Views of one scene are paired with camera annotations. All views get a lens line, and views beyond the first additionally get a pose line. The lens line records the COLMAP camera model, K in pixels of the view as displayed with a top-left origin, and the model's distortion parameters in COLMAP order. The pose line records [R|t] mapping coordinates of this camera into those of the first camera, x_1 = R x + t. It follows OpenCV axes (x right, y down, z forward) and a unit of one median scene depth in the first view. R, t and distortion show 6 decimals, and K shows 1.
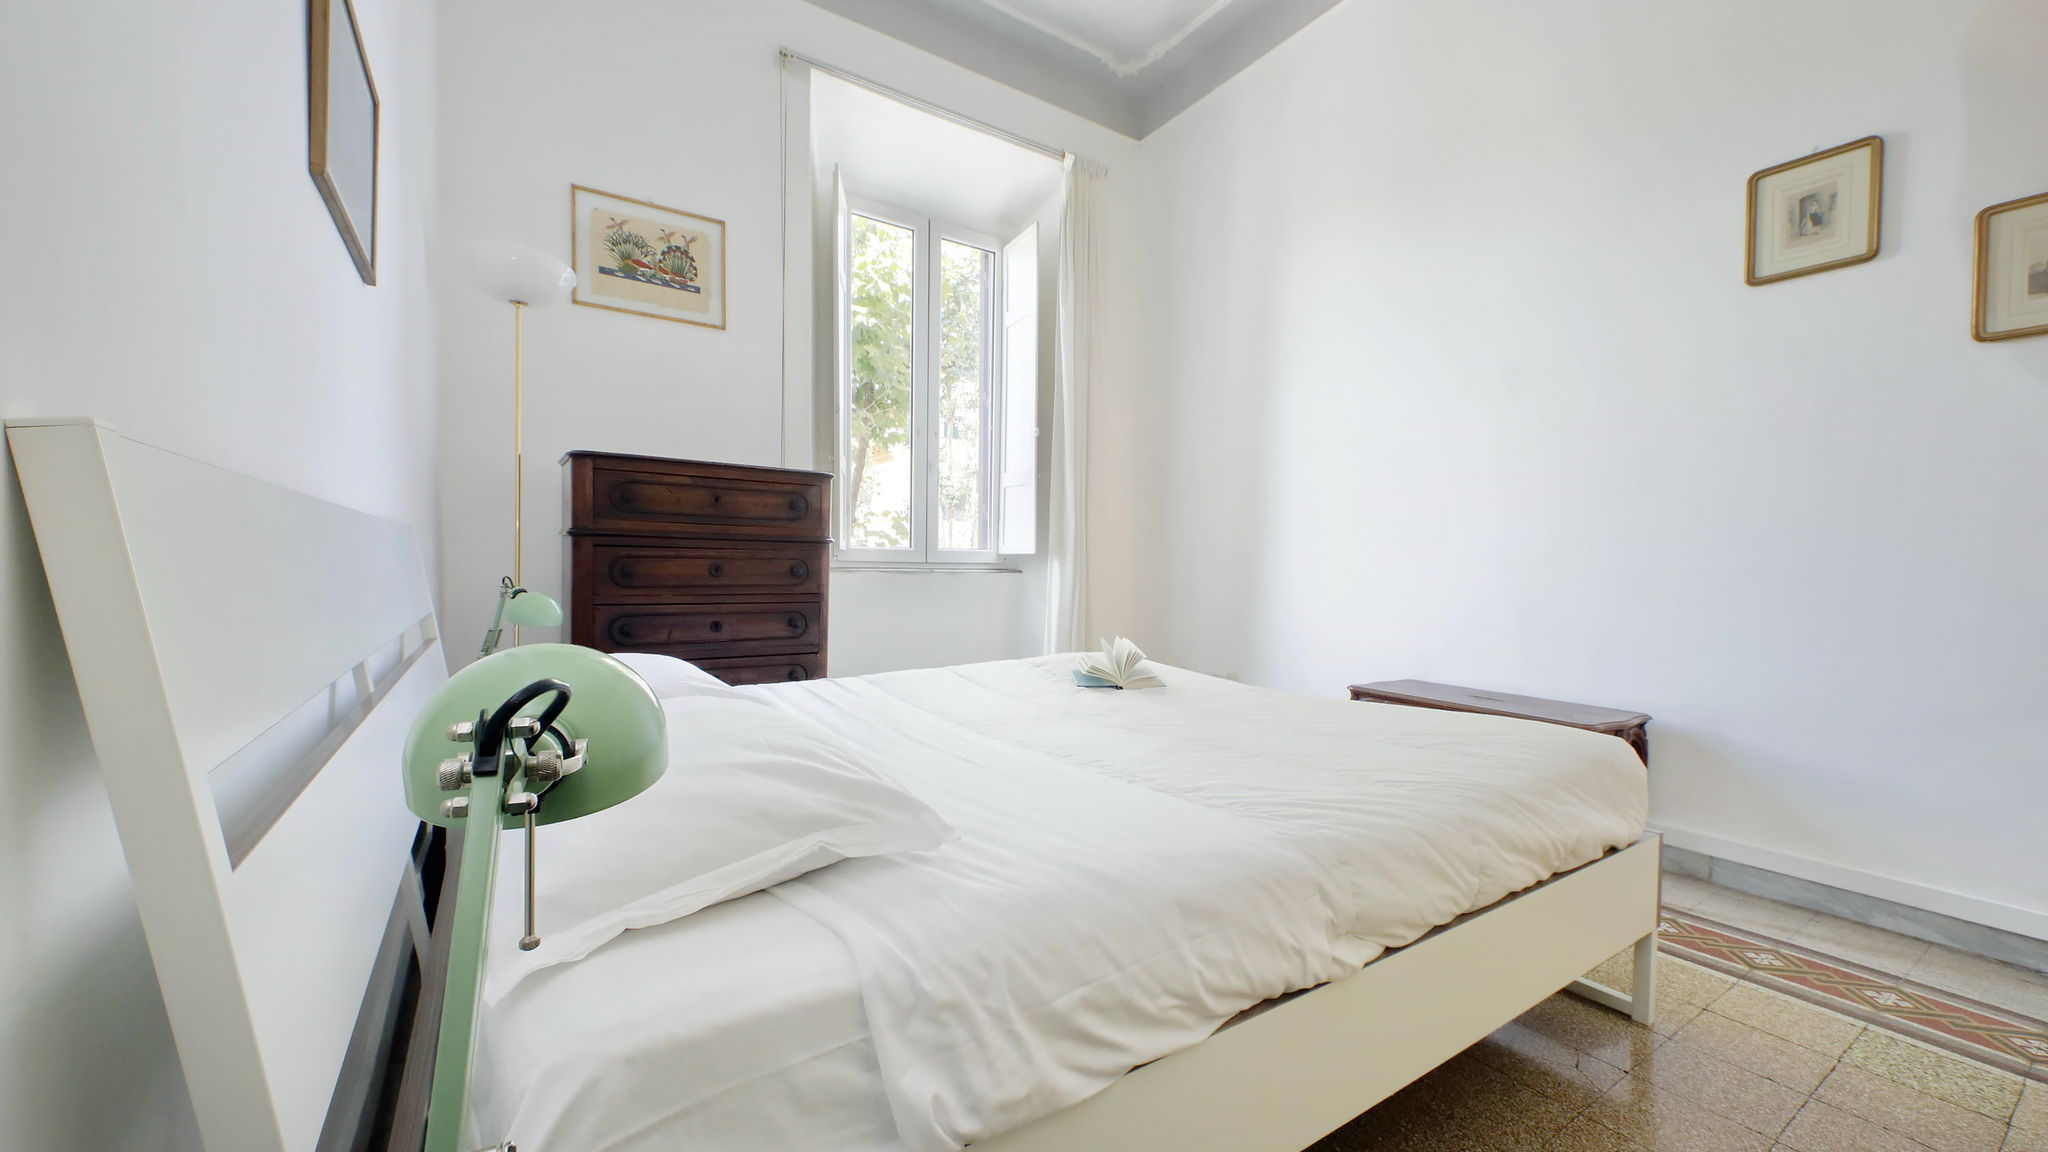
lens RADIAL K [[761.9, 0, 1030.4], [0, 761.9, 583.4], [0, 0, 1]] dist [0.022746, -0.012334]
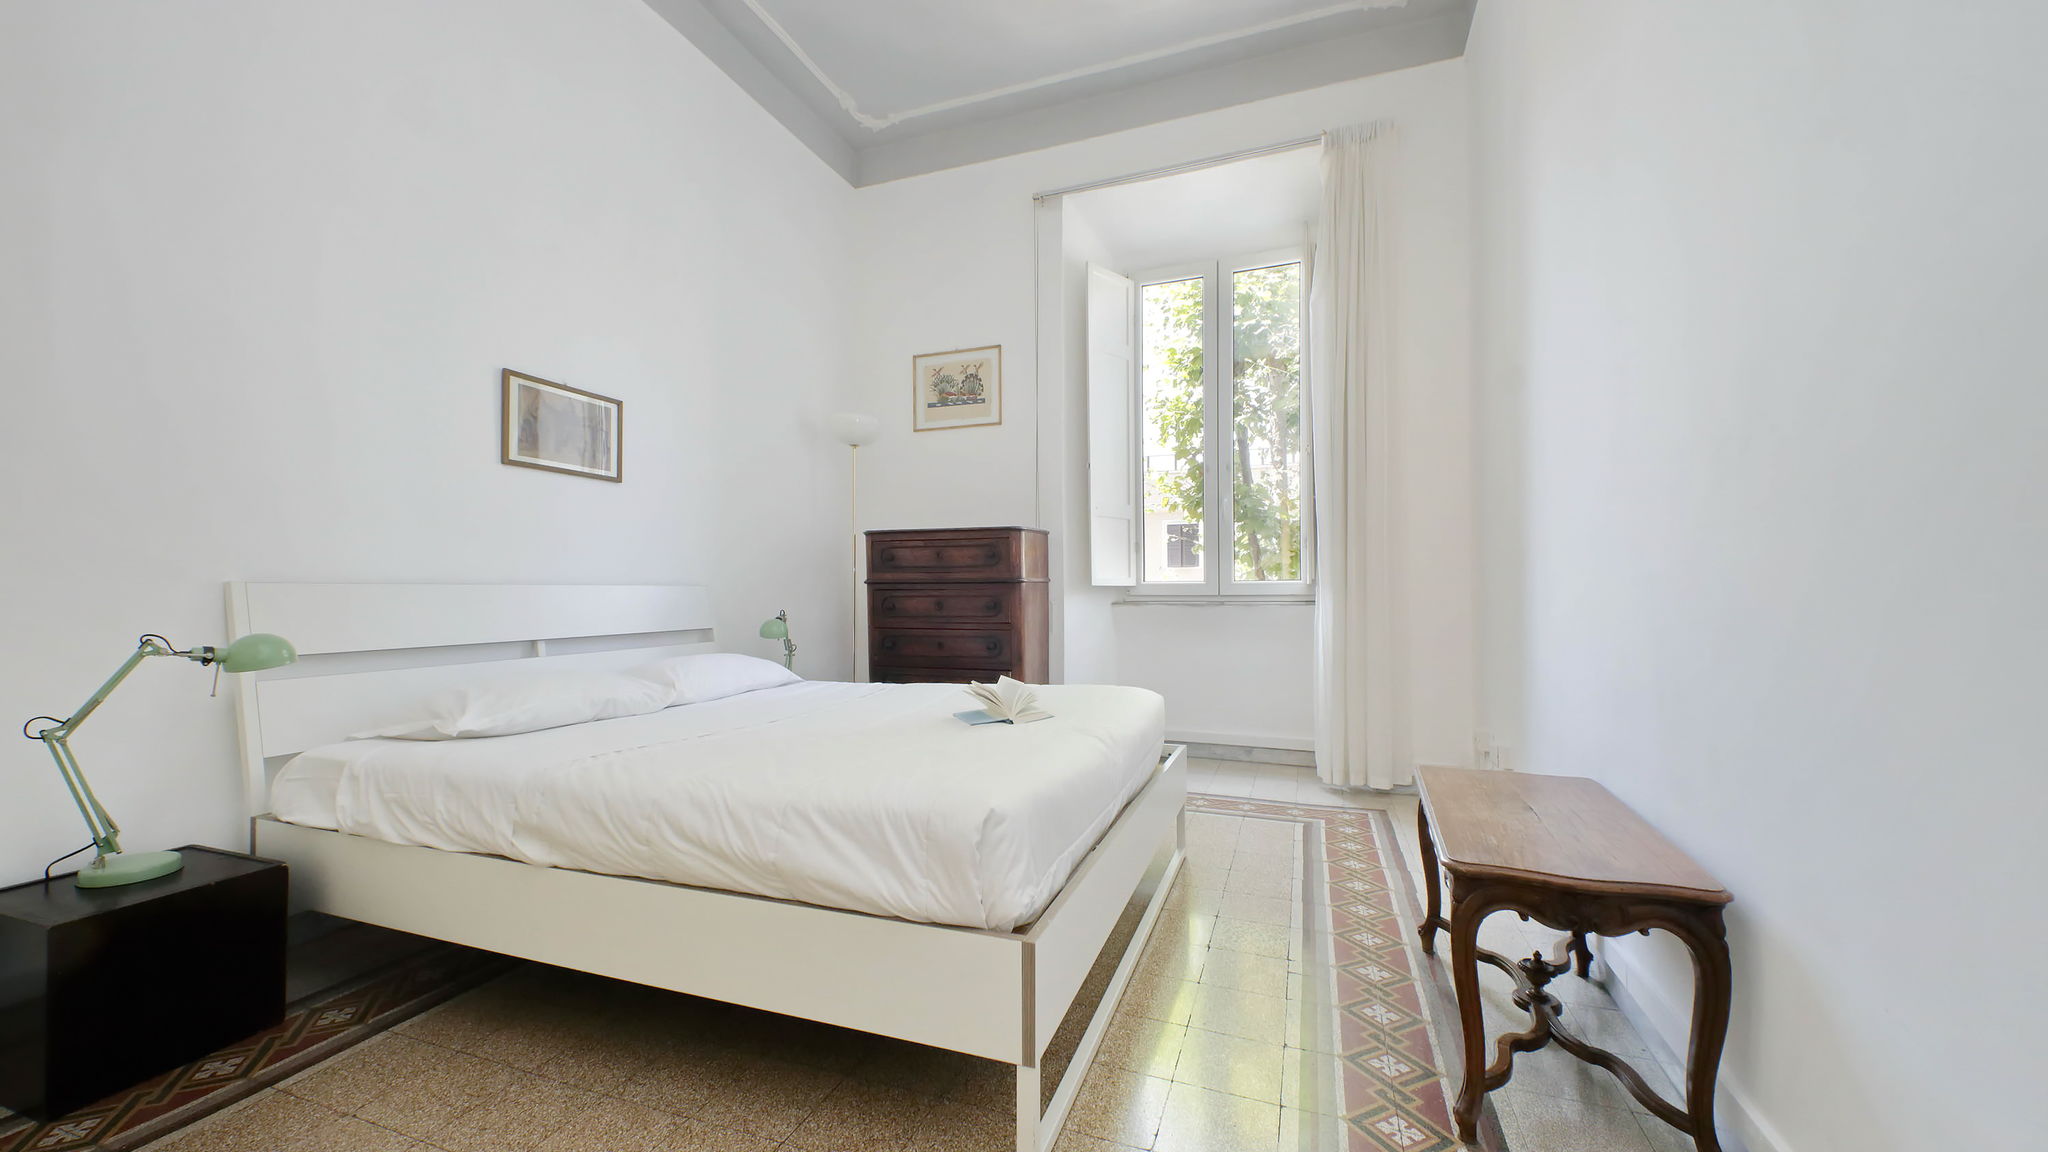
lens RADIAL K [[761.9, 0, 1030.4], [0, 761.9, 583.4], [0, 0, 1]] dist [0.022746, -0.012334]
pose [[0.593404, -0.026545, -0.804467, 0.751598], [-0.006463, 0.999267, -0.037740, -0.004936], [0.804878, 0.027594, 0.592798, 0.284286]]
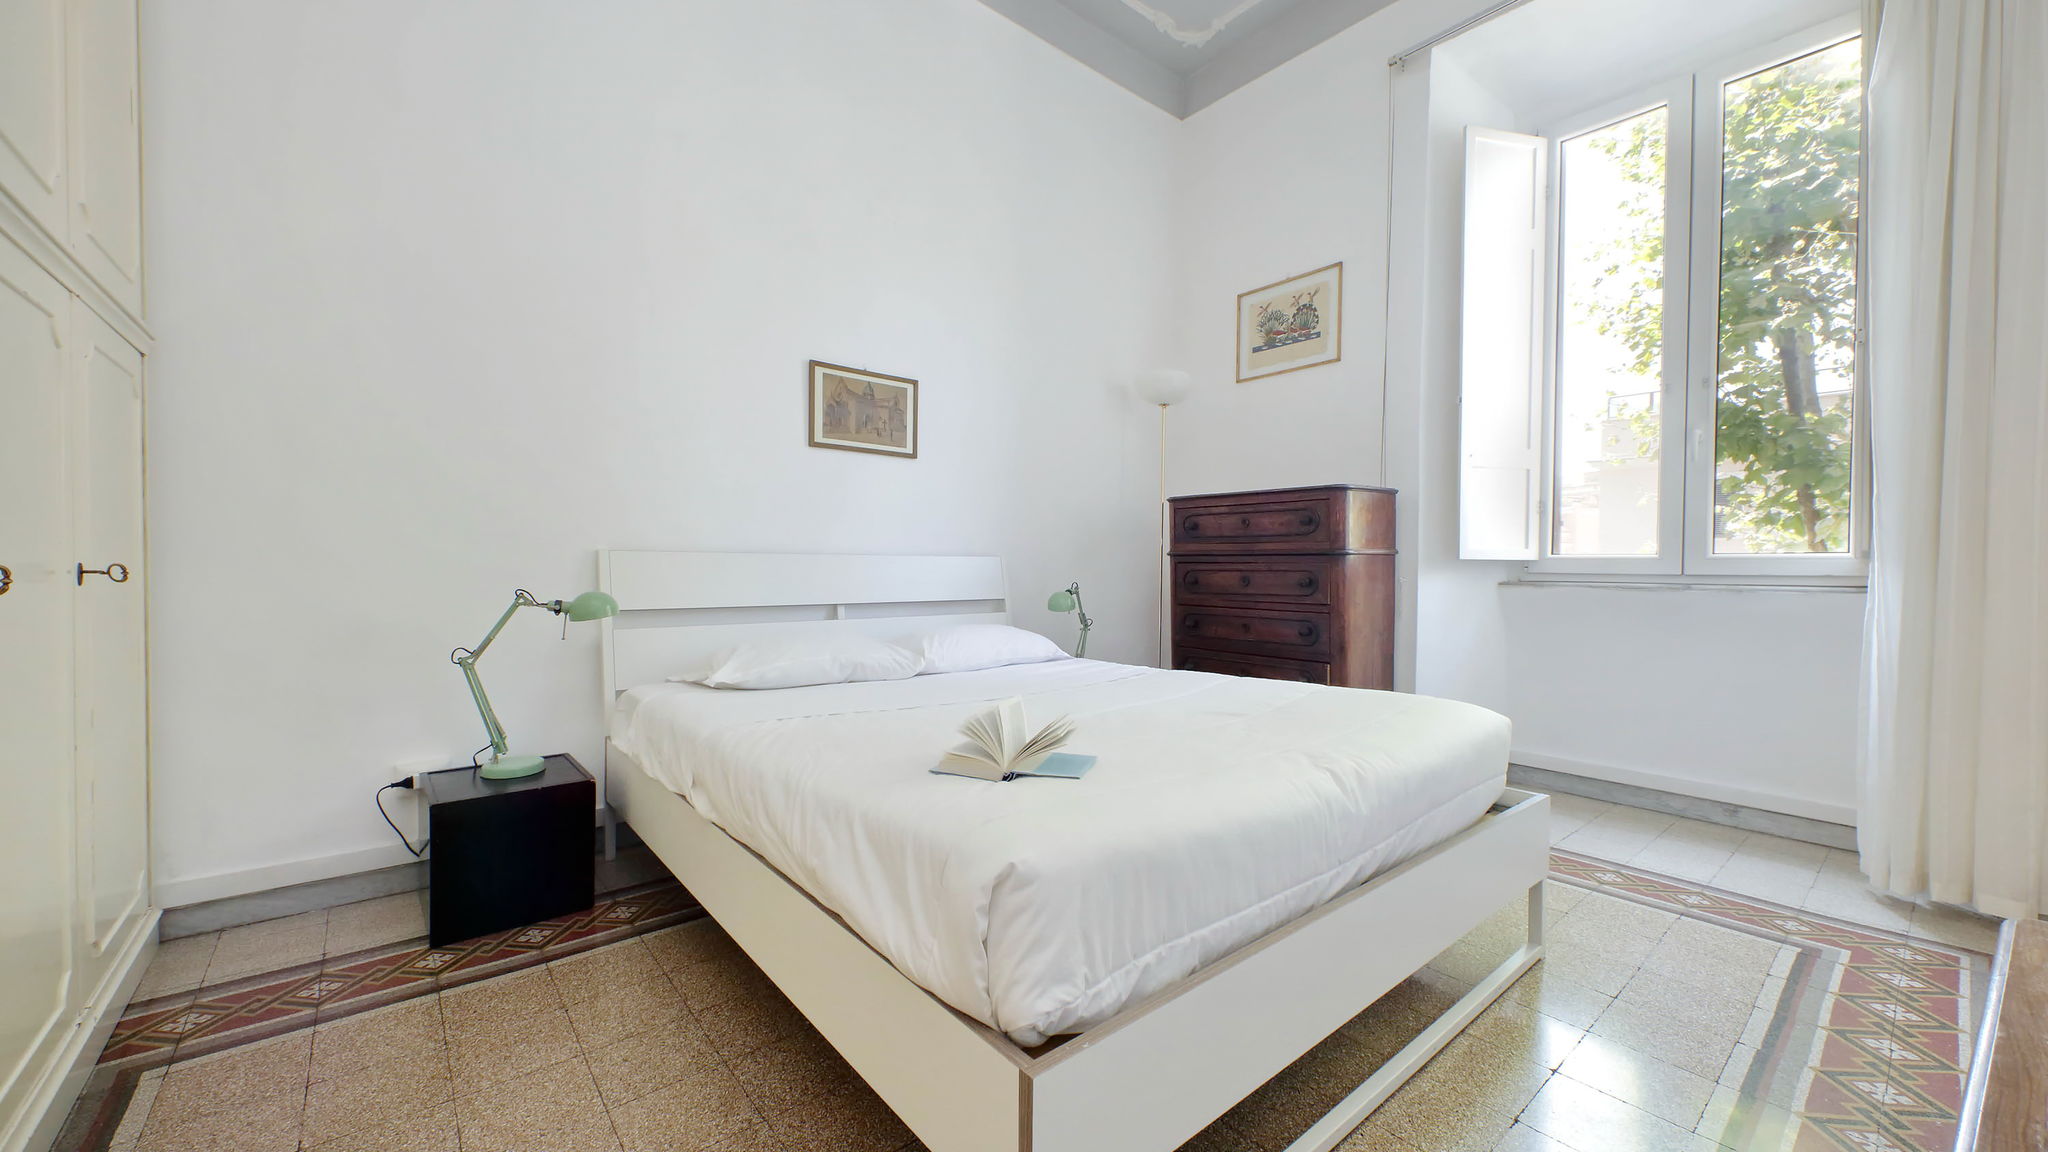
lens RADIAL K [[761.9, 0, 1030.4], [0, 761.9, 583.4], [0, 0, 1]] dist [0.022746, -0.012334]
pose [[0.105099, 0.006487, -0.994441, 0.691125], [-0.029579, 0.999557, 0.003394, -0.006840], [0.994022, 0.029057, 0.105244, 0.499098]]
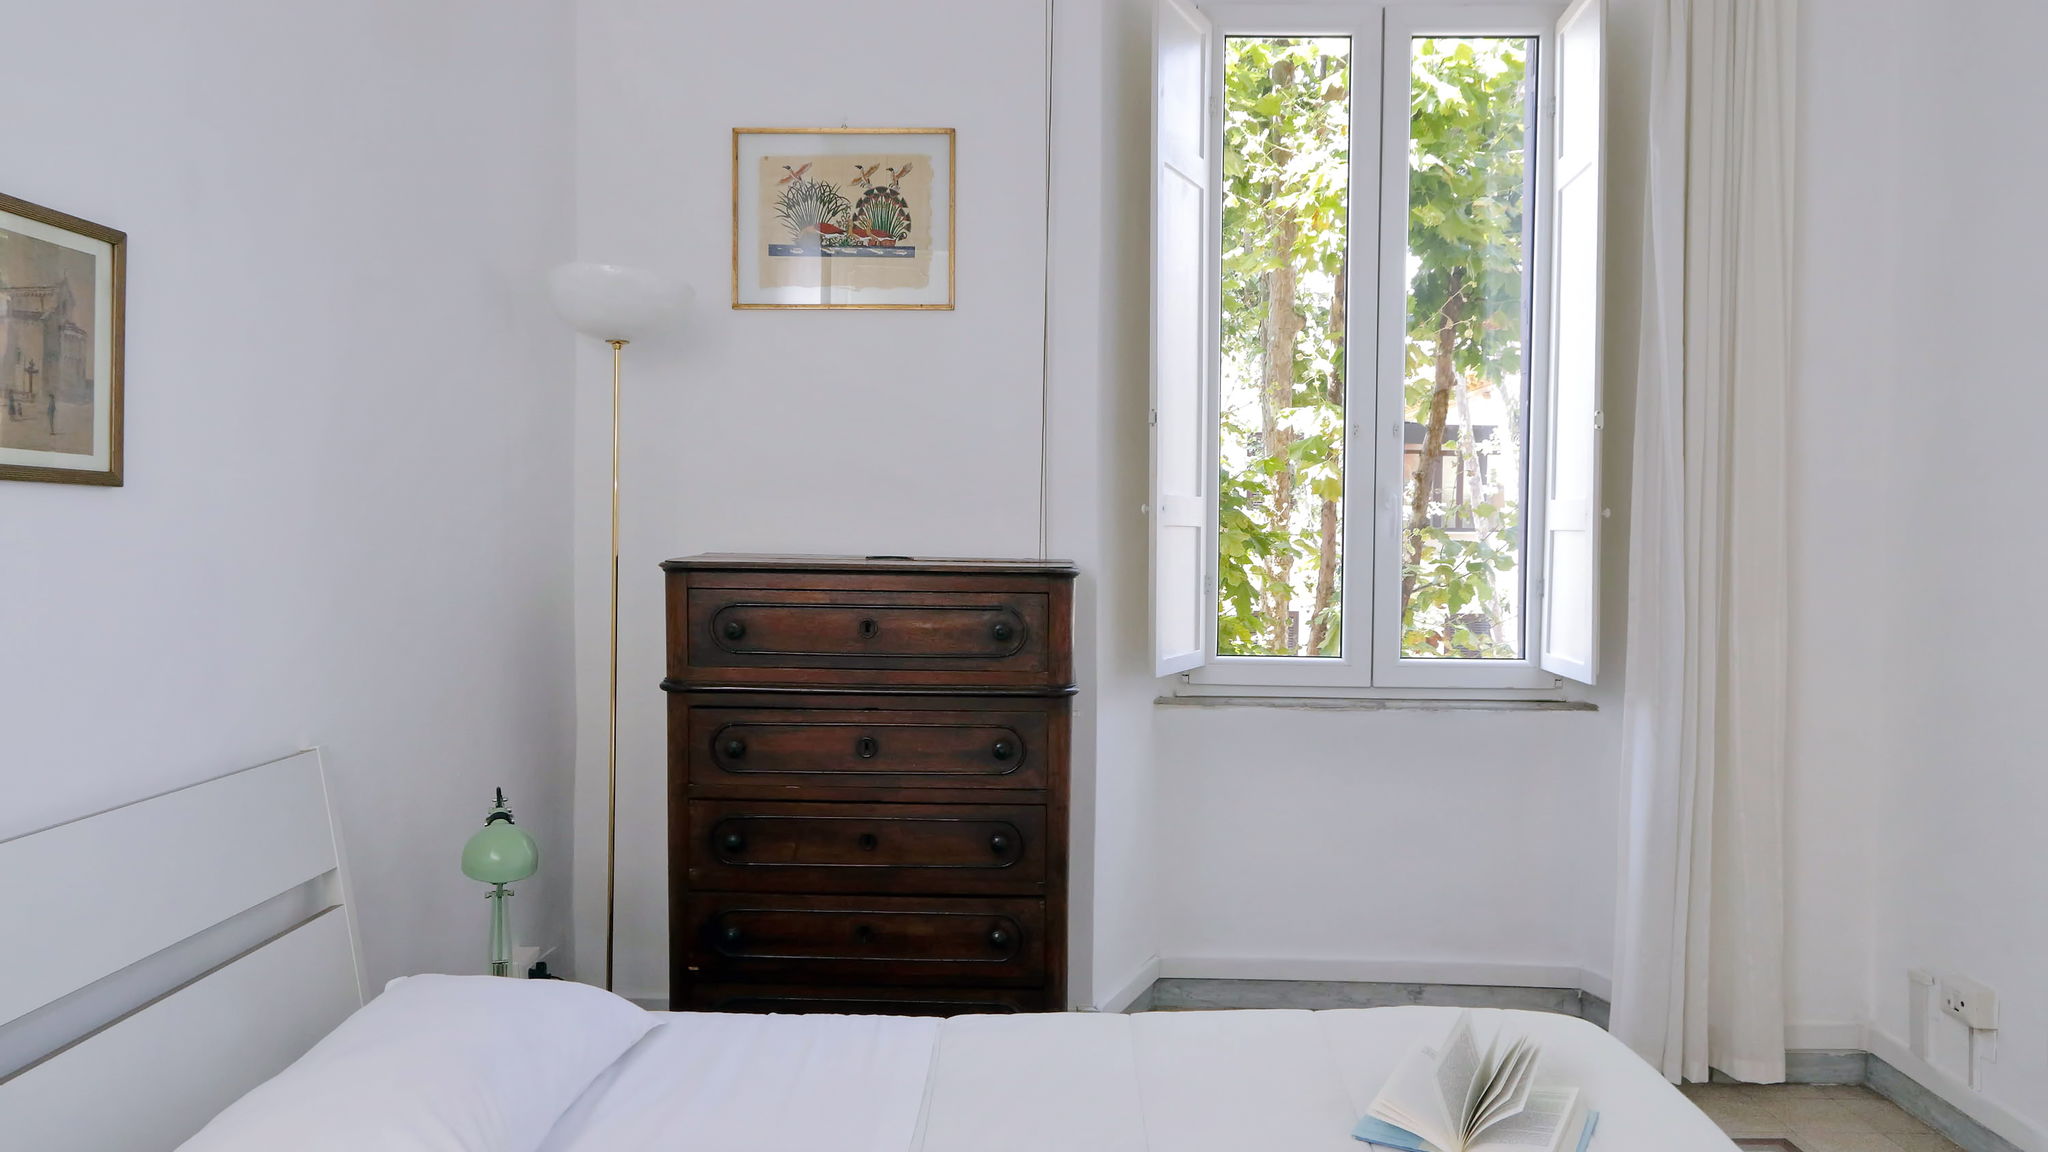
lens RADIAL K [[1361.0, 0, 1024.0], [0, 1361.0, 576.0], [0, 0, 1]] dist [-0.006208, -0.001737]
pose [[0.820127, 0.009902, -0.572096, 0.264874], [-0.012086, 0.999927, -0.000020, -0.139290], [0.572054, 0.006931, 0.820186, 0.192501]]
